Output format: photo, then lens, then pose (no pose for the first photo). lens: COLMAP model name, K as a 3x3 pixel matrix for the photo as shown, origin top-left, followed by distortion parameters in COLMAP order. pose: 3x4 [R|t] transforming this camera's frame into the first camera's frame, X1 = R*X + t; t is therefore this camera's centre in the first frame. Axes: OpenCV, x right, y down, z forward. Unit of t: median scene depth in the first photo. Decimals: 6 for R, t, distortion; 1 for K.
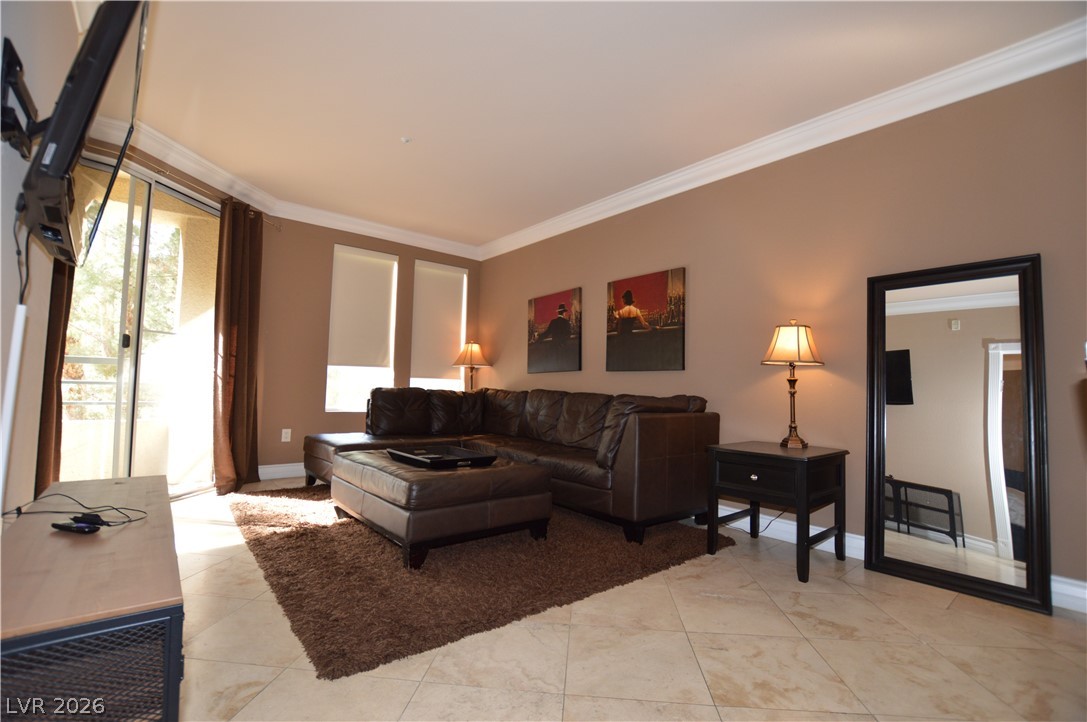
lens RADIAL K [[484.7, 0, 544.9], [0, 484.7, 358.3], [0, 0, 1]] dist [-0.030098, 0.002881]
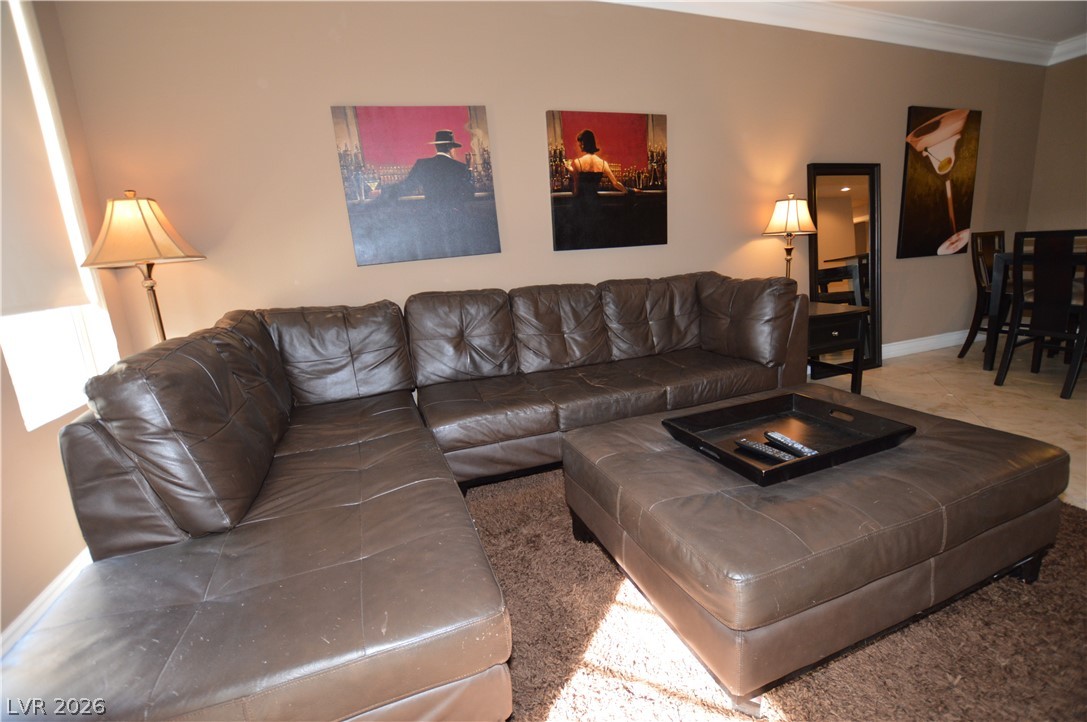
lens RADIAL K [[484.7, 0, 544.9], [0, 484.7, 358.3], [0, 0, 1]] dist [-0.030098, 0.002881]
pose [[0.329724, -0.246177, 0.911416, -0.593196], [0.014305, 0.966596, 0.255906, -0.002465], [-0.943969, -0.071341, 0.322231, 0.864273]]
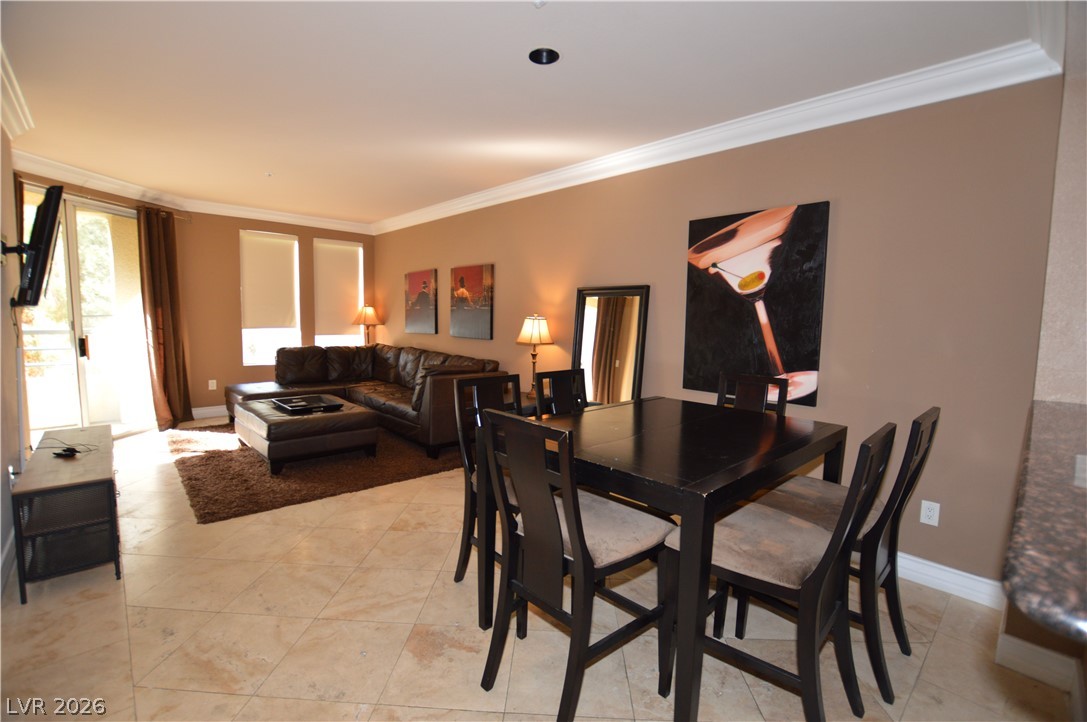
lens RADIAL K [[484.7, 0, 544.9], [0, 484.7, 358.3], [0, 0, 1]] dist [-0.030098, 0.002881]
pose [[0.998454, -0.007775, 0.055044, 0.344475], [-0.000679, 0.988392, 0.151922, -0.128072], [-0.055586, -0.151724, 0.986859, -0.376080]]
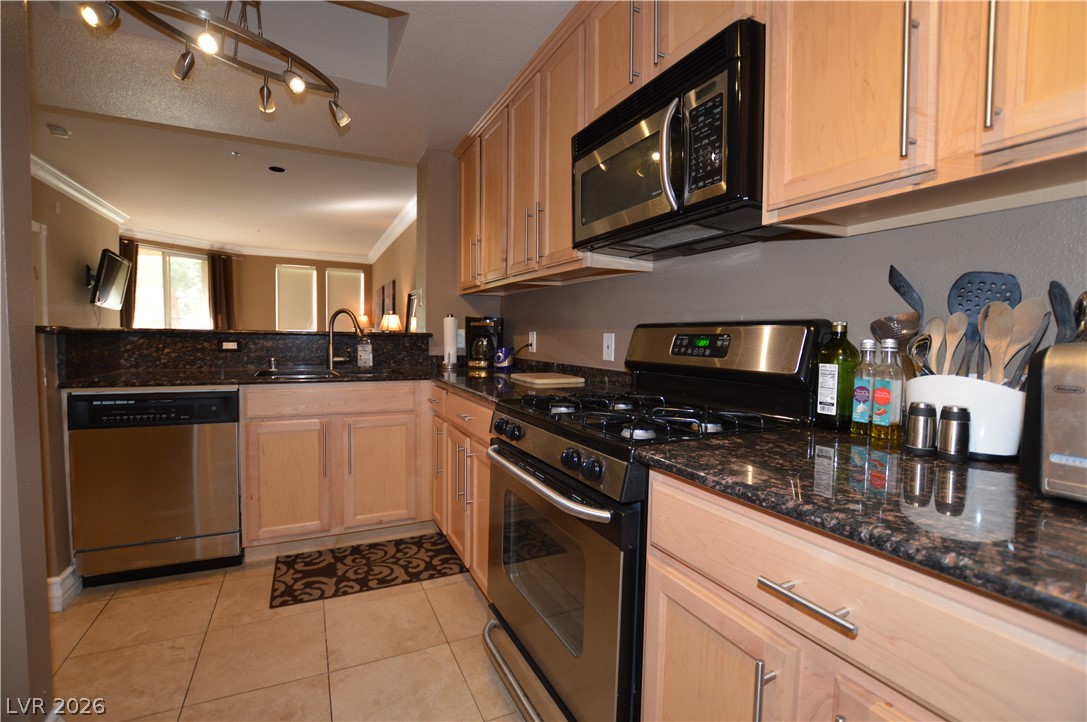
lens RADIAL K [[484.7, 0, 544.9], [0, 484.7, 358.3], [0, 0, 1]] dist [-0.030098, 0.002881]
pose [[0.974226, 0.000625, -0.225573, 1.276780], [0.022024, 0.994955, 0.097877, -0.045093], [0.224496, -0.100322, 0.969297, -0.775046]]
